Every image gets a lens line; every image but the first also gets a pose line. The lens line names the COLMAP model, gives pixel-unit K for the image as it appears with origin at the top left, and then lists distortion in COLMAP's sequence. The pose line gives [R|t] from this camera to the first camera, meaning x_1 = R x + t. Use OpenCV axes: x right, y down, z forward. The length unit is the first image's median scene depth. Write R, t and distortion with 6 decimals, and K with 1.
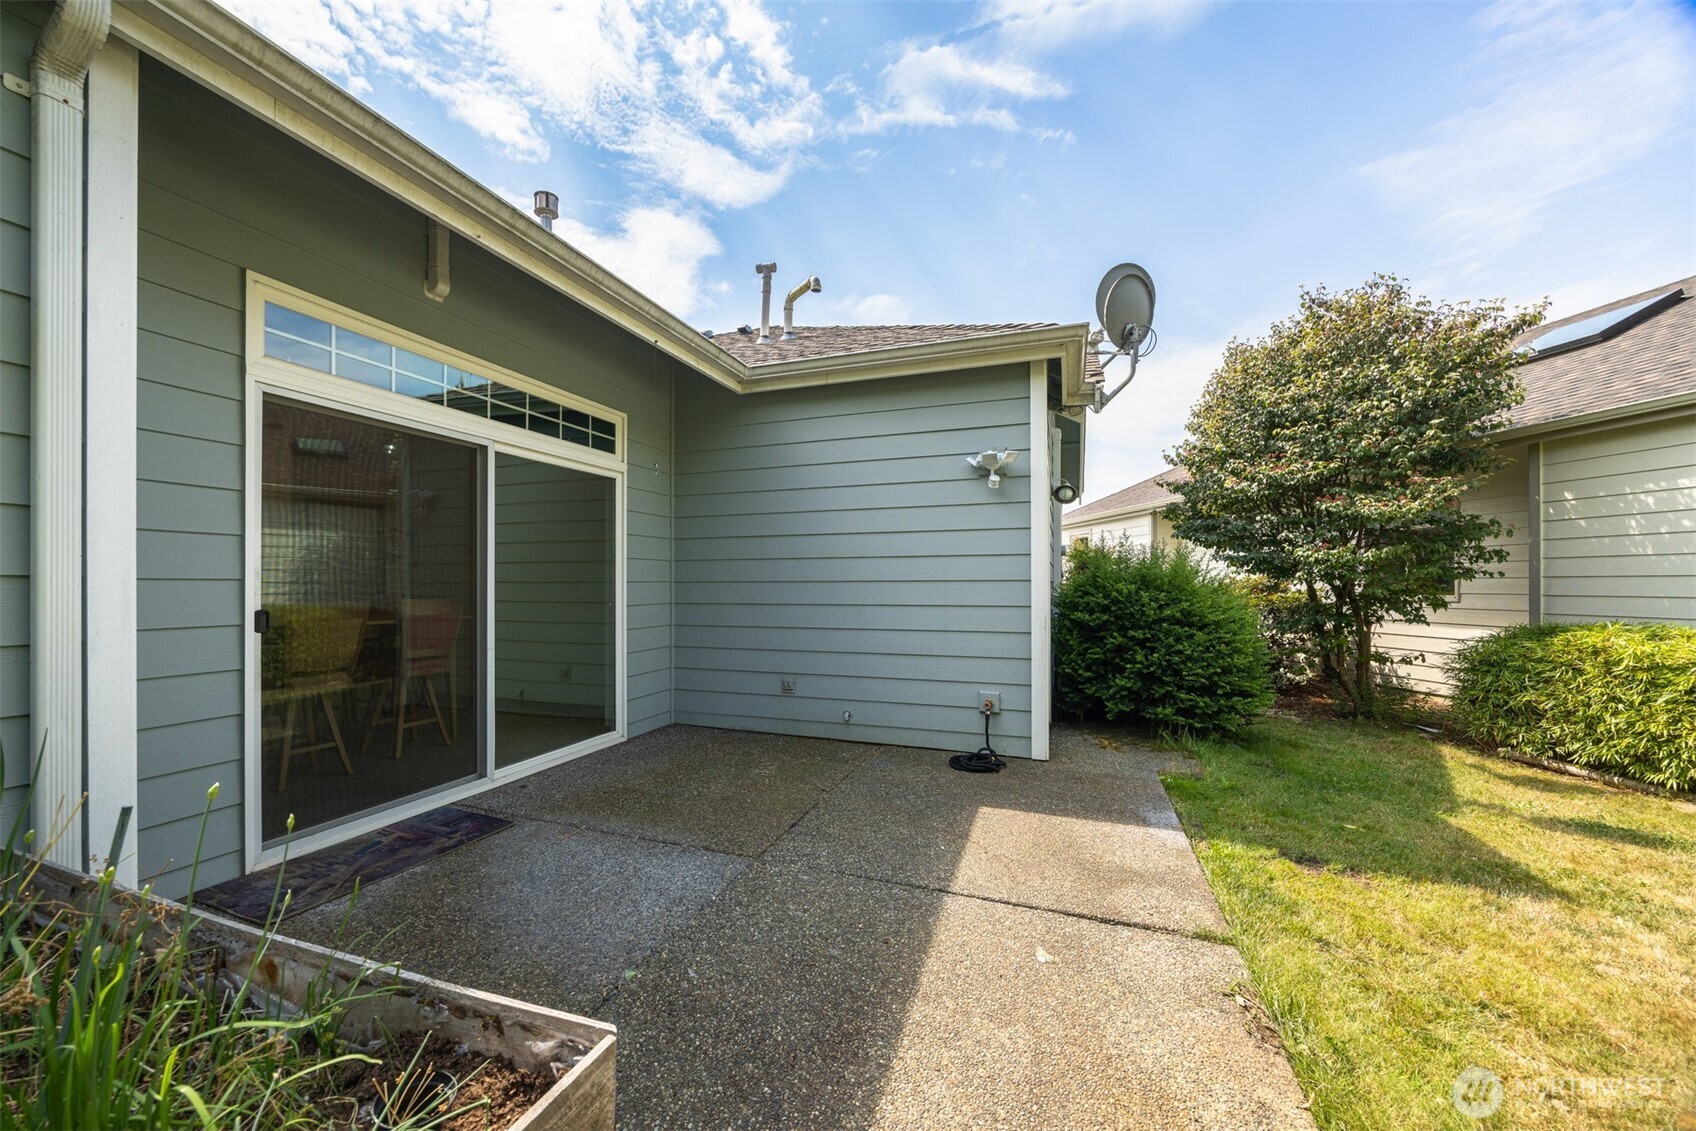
lens RADIAL K [[650.8, 0, 841.5], [0, 650.8, 578.7], [0, 0, 1]] dist [-0.000272, 0.000015]
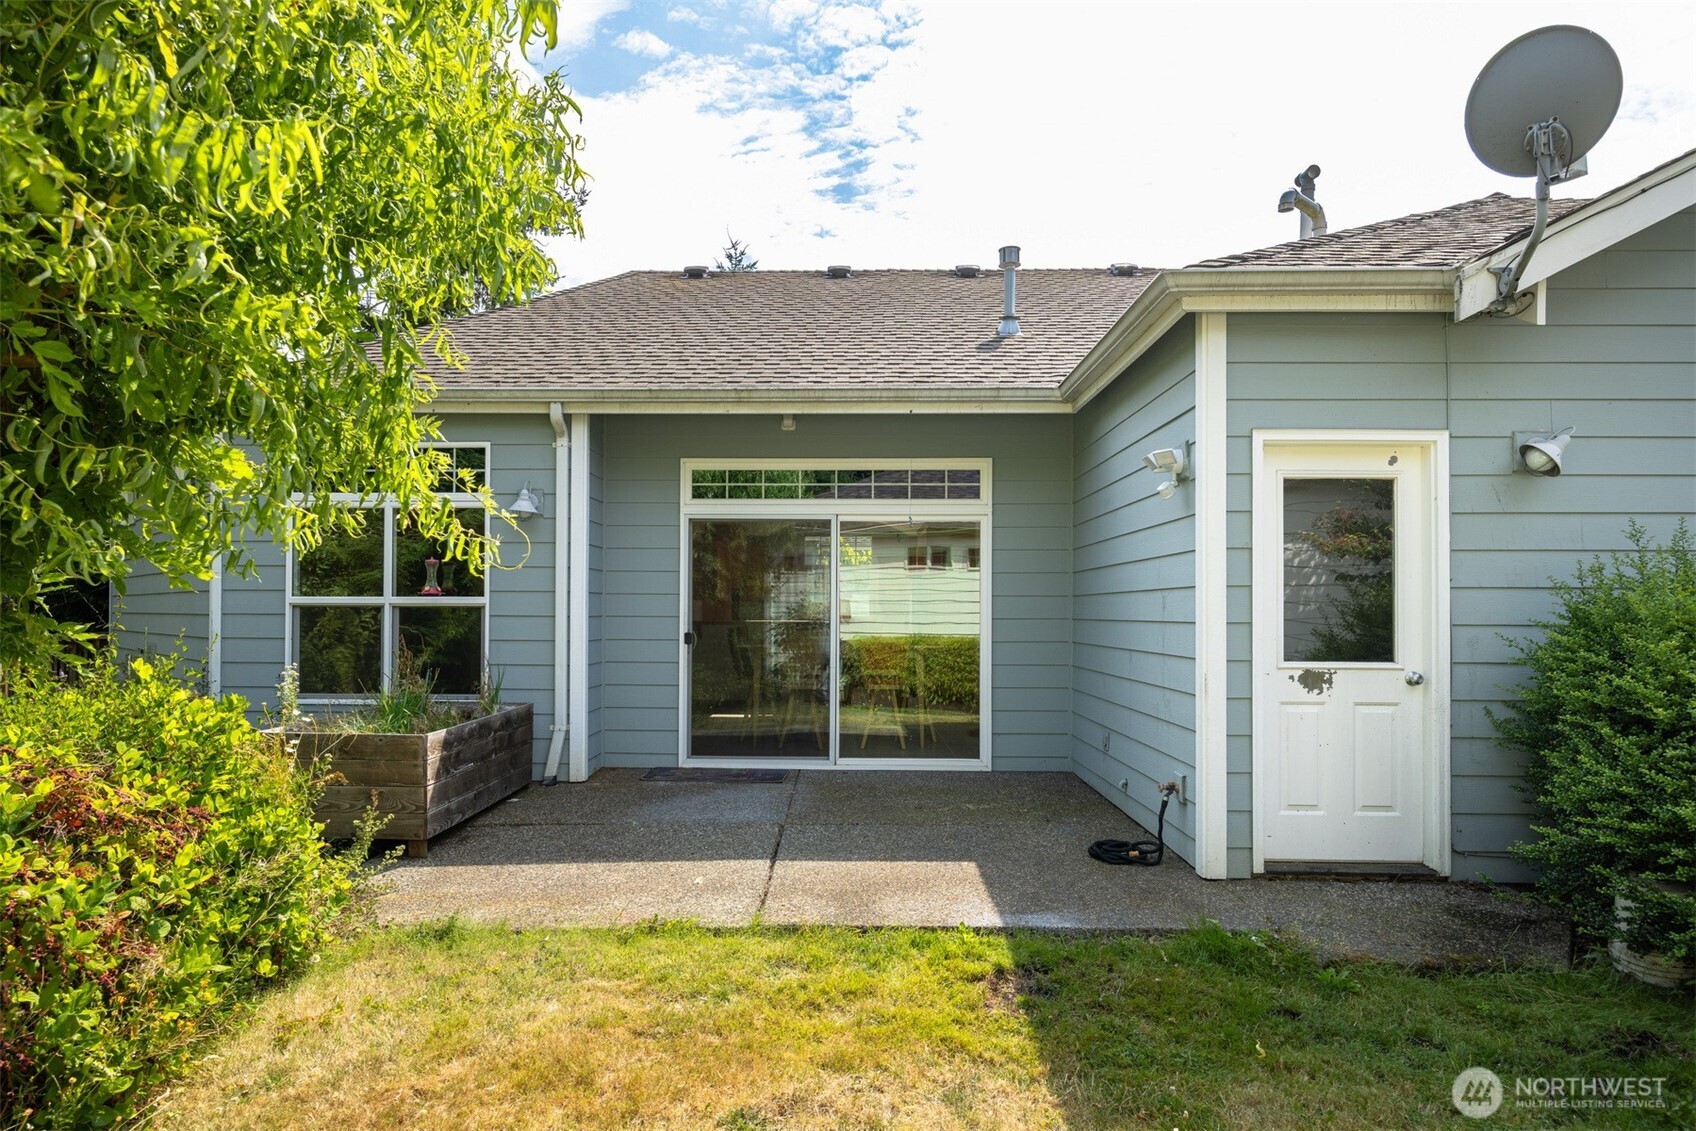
lens RADIAL K [[1003.7, 0, 844.4], [0, 1003.7, 603.0], [0, 0, 1]] dist [-0.000230, -0.000035]
pose [[0.327020, -0.004404, -0.945007, 1.490100], [0.000802, 0.999990, -0.004383, -0.018920], [0.945017, 0.000676, 0.327021, 0.336744]]
